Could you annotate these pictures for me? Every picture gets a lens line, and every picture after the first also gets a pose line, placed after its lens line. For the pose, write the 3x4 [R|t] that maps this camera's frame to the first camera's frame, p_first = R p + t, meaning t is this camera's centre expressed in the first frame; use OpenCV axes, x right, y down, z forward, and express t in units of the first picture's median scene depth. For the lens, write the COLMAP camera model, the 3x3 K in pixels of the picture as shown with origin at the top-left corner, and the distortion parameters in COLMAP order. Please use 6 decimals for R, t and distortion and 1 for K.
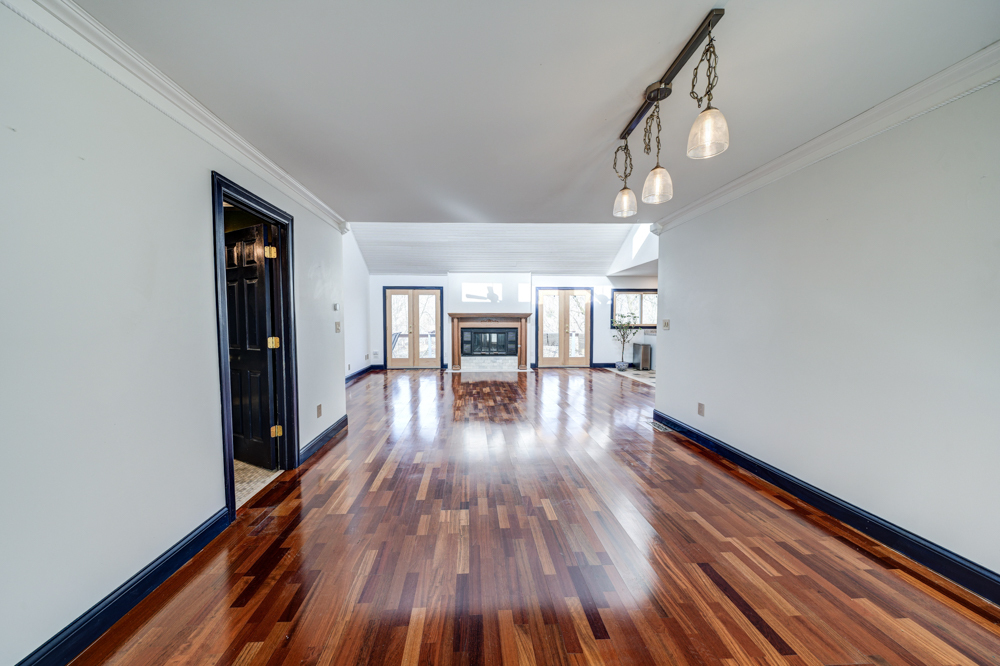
lens RADIAL K [[339.7, 0, 484.0], [0, 339.7, 336.4], [0, 0, 1]] dist [-0.000764, -0.000180]
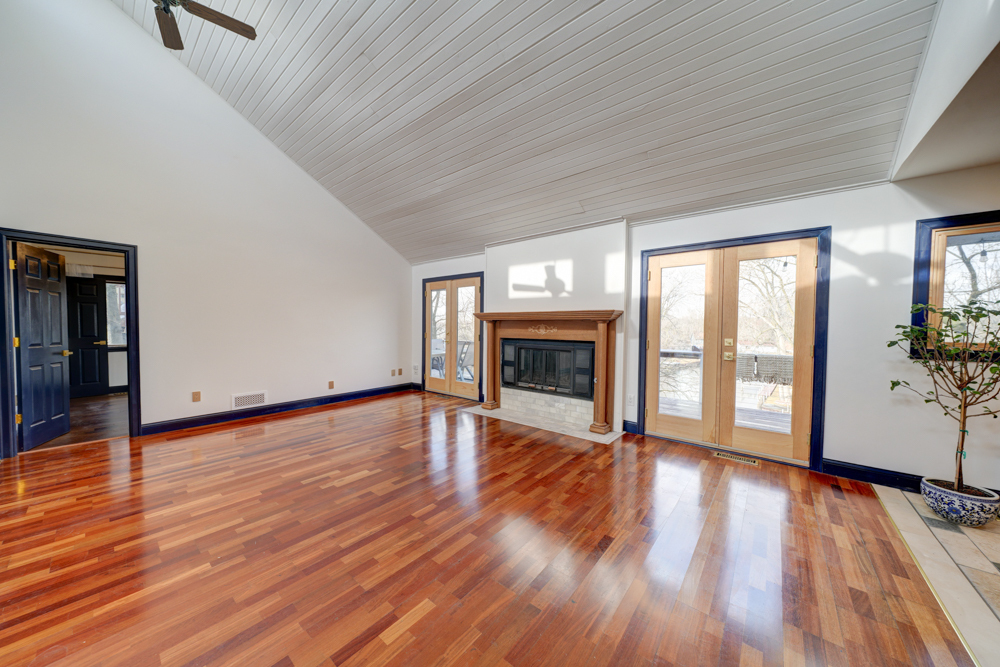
lens RADIAL K [[339.7, 0, 484.0], [0, 339.7, 336.9], [0, 0, 1]] dist [-0.000764, -0.000180]
pose [[0.735921, 0.029993, -0.676403, 0.305605], [-0.038584, 0.999253, 0.002329, -0.027508], [0.675967, 0.024385, 0.736528, 0.539140]]
